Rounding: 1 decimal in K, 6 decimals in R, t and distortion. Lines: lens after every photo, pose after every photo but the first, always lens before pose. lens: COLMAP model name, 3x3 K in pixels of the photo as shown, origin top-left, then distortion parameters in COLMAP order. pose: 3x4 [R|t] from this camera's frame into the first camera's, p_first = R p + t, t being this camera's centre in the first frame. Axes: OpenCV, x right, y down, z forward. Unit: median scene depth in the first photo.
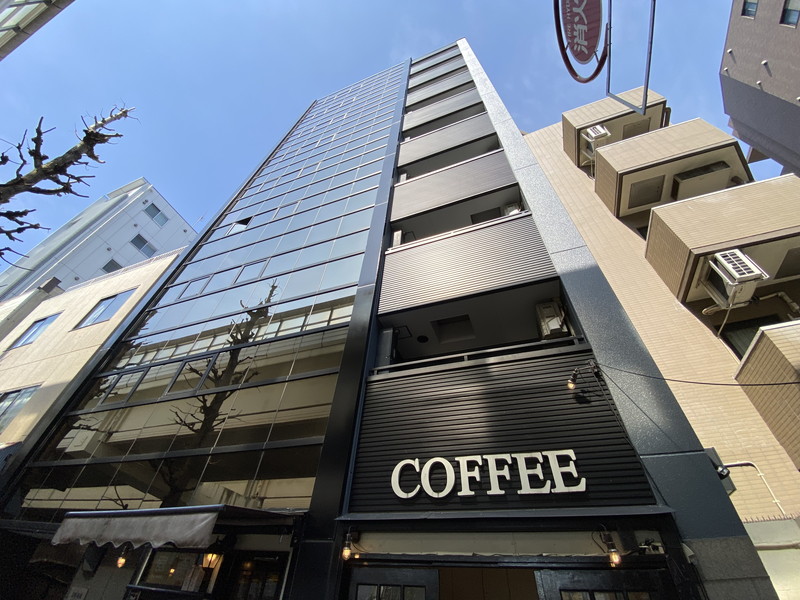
lens RADIAL K [[327.7, 0, 400.0], [0, 327.7, 300.0], [0, 0, 1]] dist [0.015505, -0.016240]
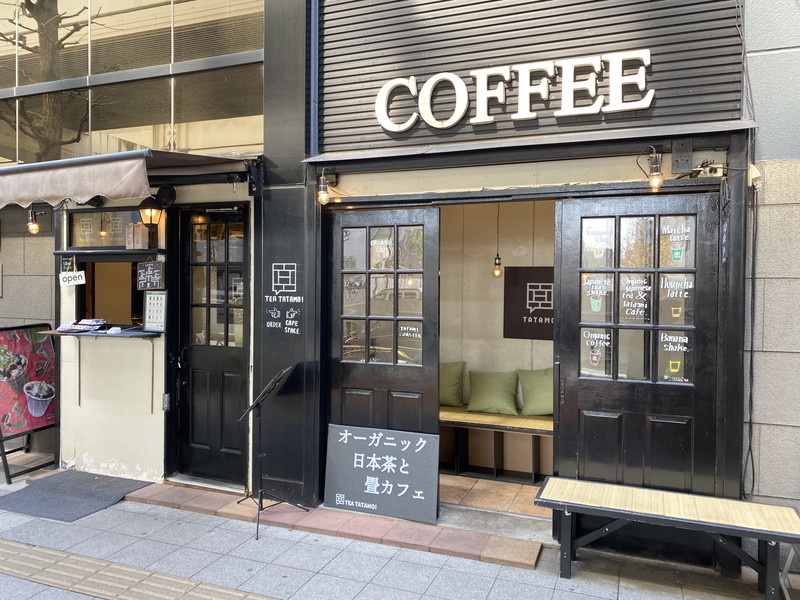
lens RADIAL K [[637.8, 0, 400.0], [0, 637.8, 300.0], [0, 0, 1]] dist [0.013646, -0.005213]
pose [[0.998567, -0.043556, -0.031093, 0.050832], [0.052794, 0.706733, 0.705508, -0.104492], [-0.008755, -0.706139, 0.708020, -0.222861]]
